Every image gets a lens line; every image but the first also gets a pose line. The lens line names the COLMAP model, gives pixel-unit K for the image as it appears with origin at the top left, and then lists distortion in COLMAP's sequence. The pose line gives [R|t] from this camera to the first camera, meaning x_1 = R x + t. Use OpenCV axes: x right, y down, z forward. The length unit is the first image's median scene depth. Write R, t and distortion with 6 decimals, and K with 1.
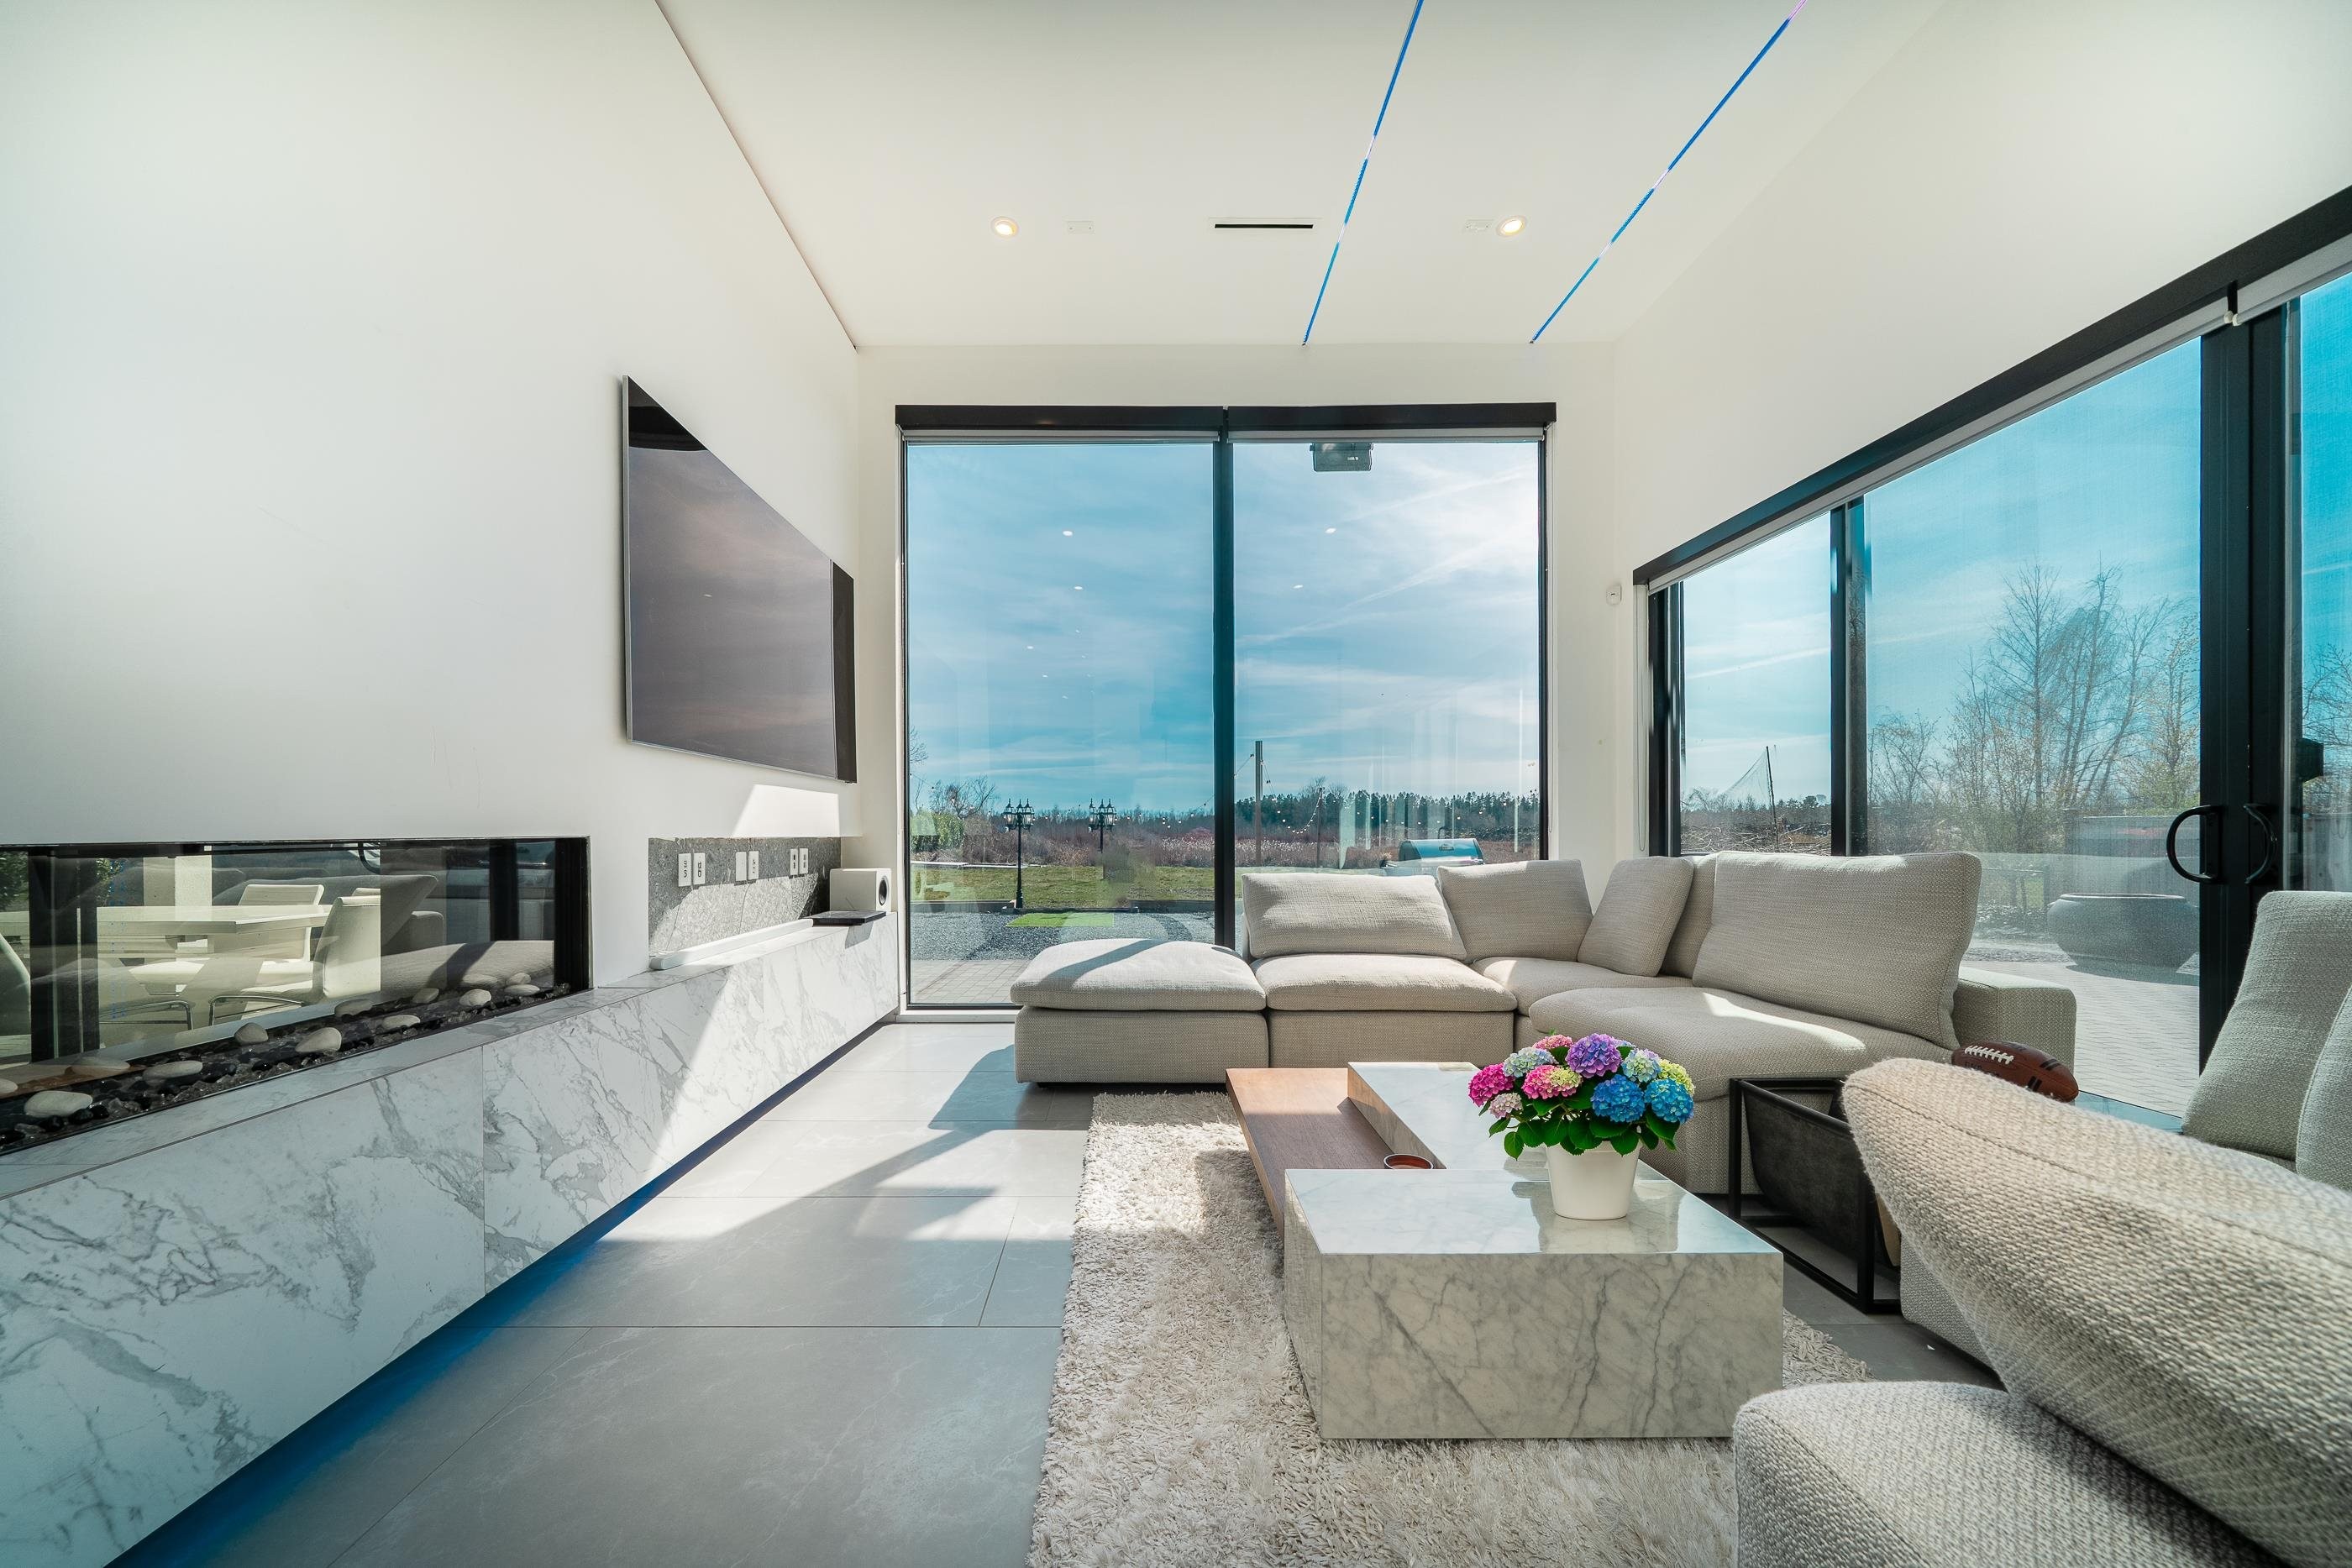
lens RADIAL K [[880.3, 0, 1179.8], [0, 880.3, 833.1], [0, 0, 1]] dist [-0.002978, -0.000638]
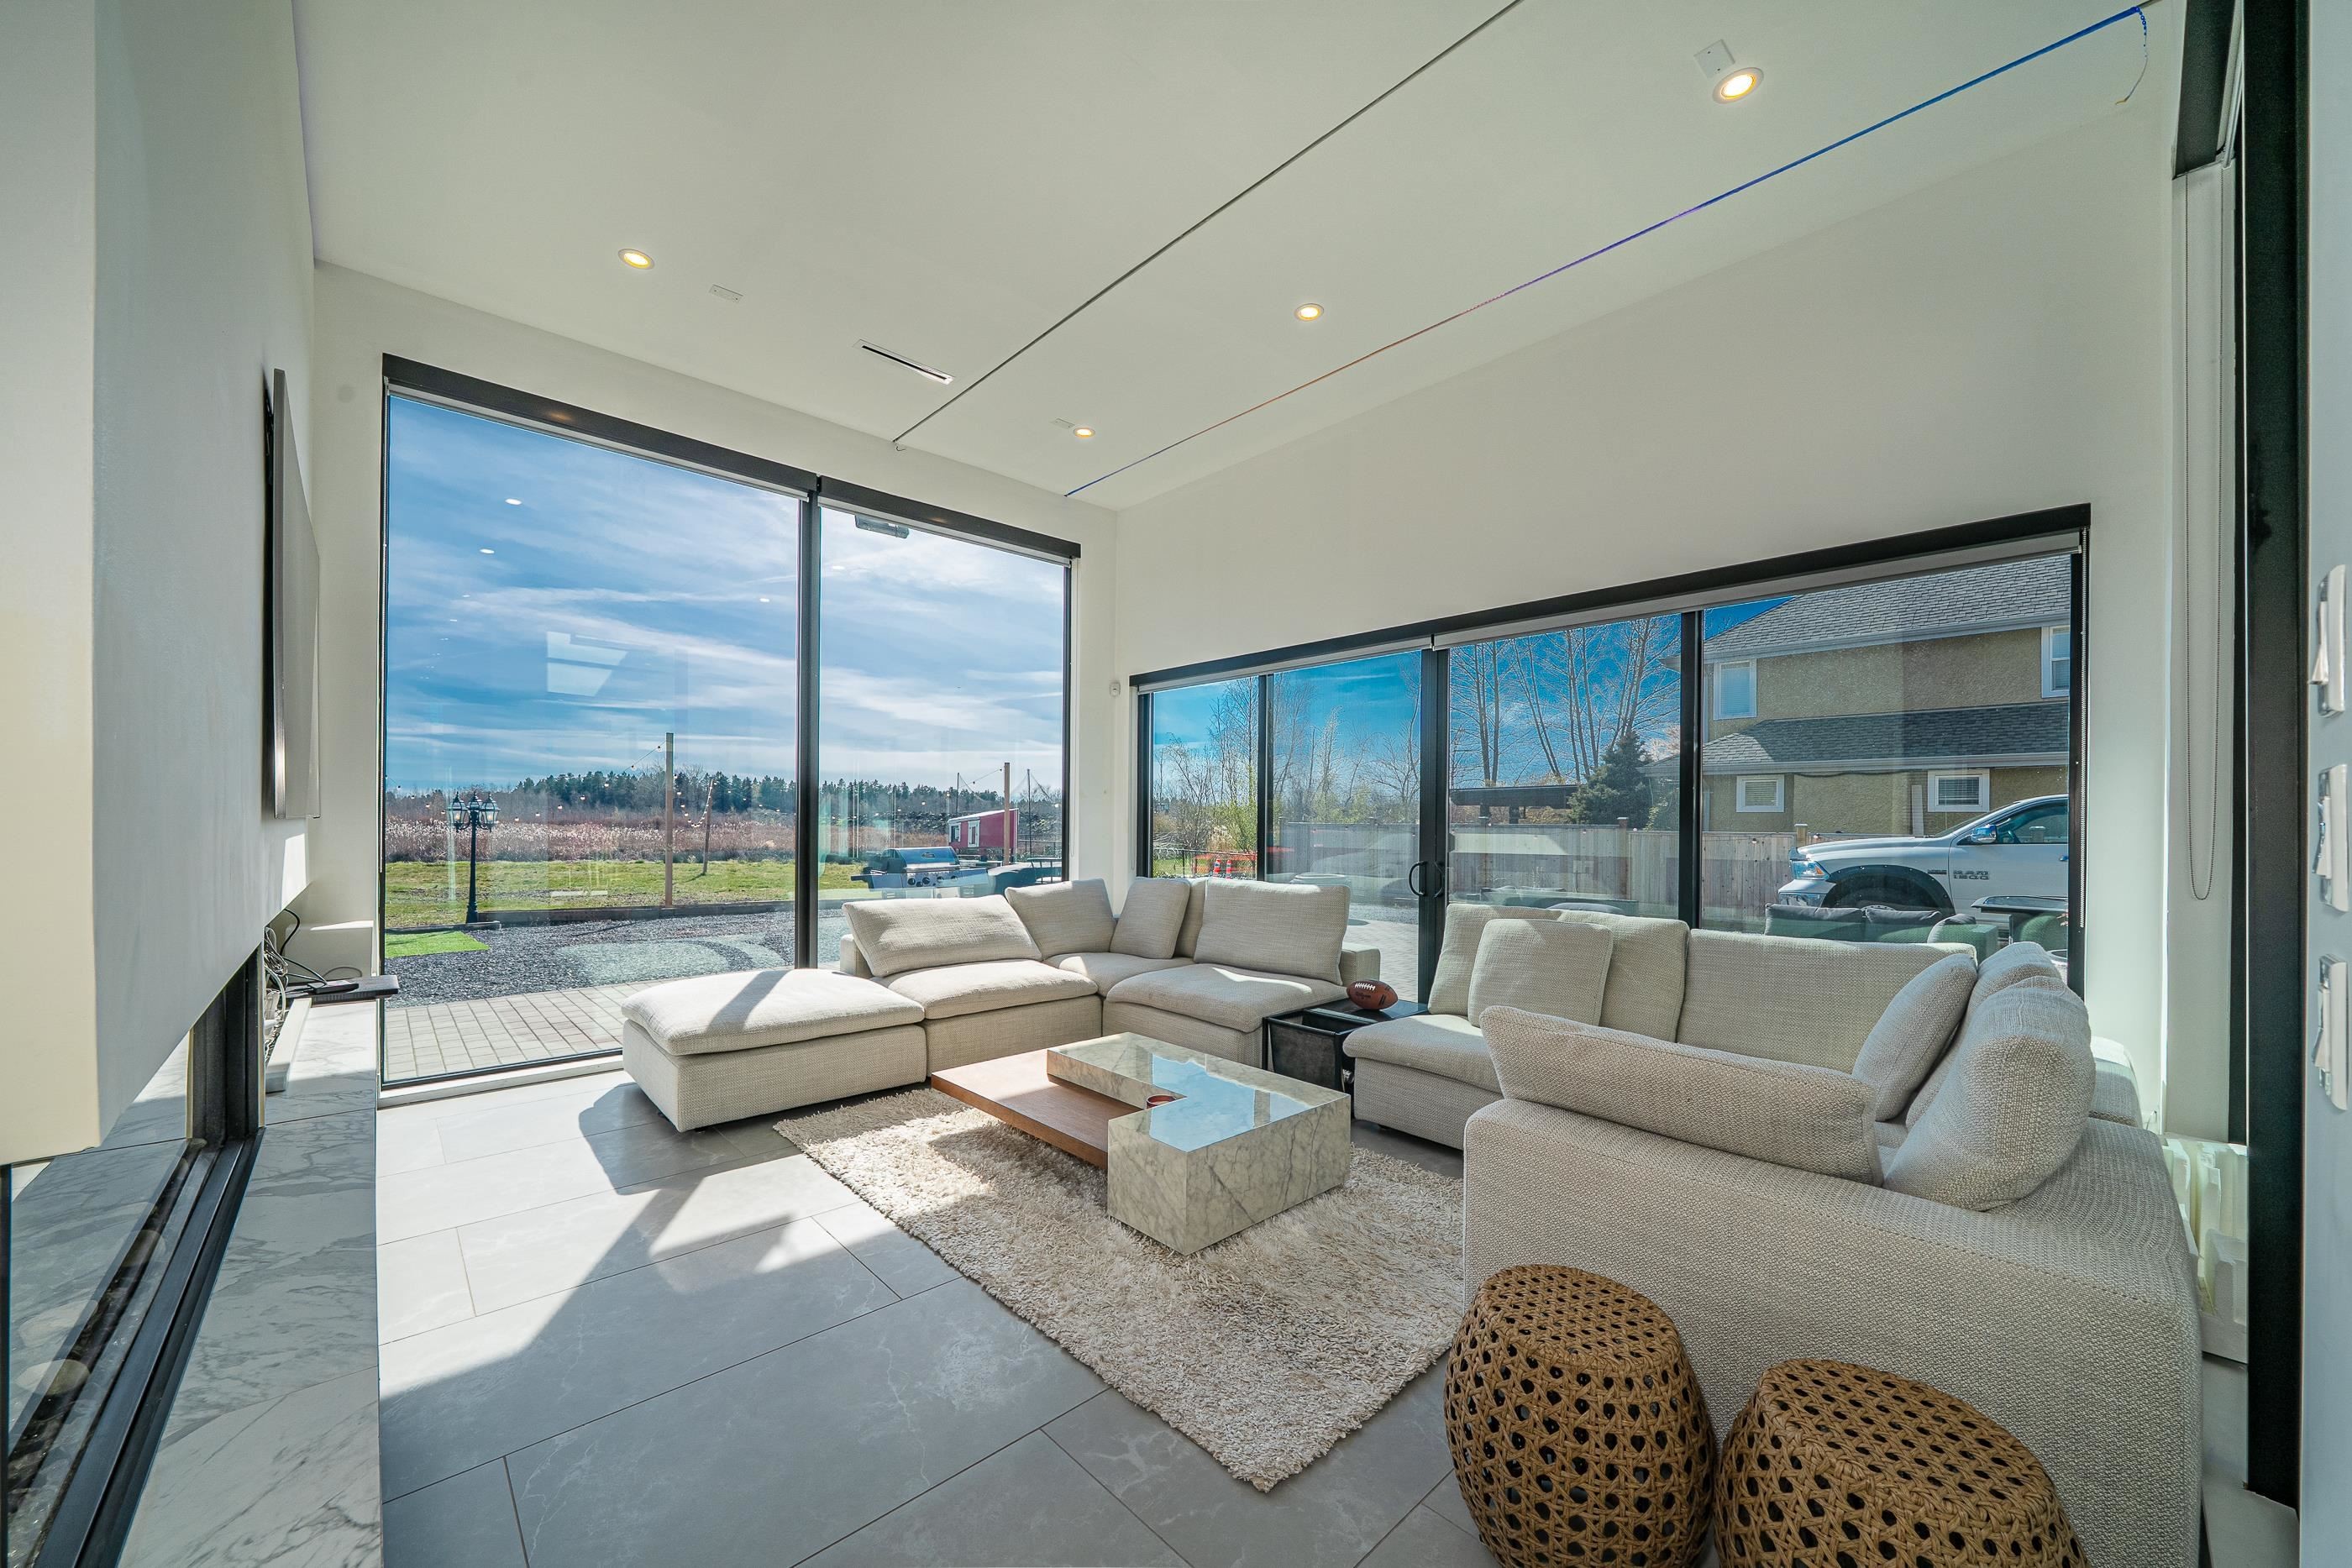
lens RADIAL K [[880.3, 0, 1161.0], [0, 880.3, 805.1], [0, 0, 1]] dist [-0.002978, -0.000638]
pose [[0.743214, 0.003332, 0.669046, -0.510963], [-0.004522, 0.999990, 0.000043, -0.107509], [-0.669039, -0.003057, 0.743221, -0.137134]]
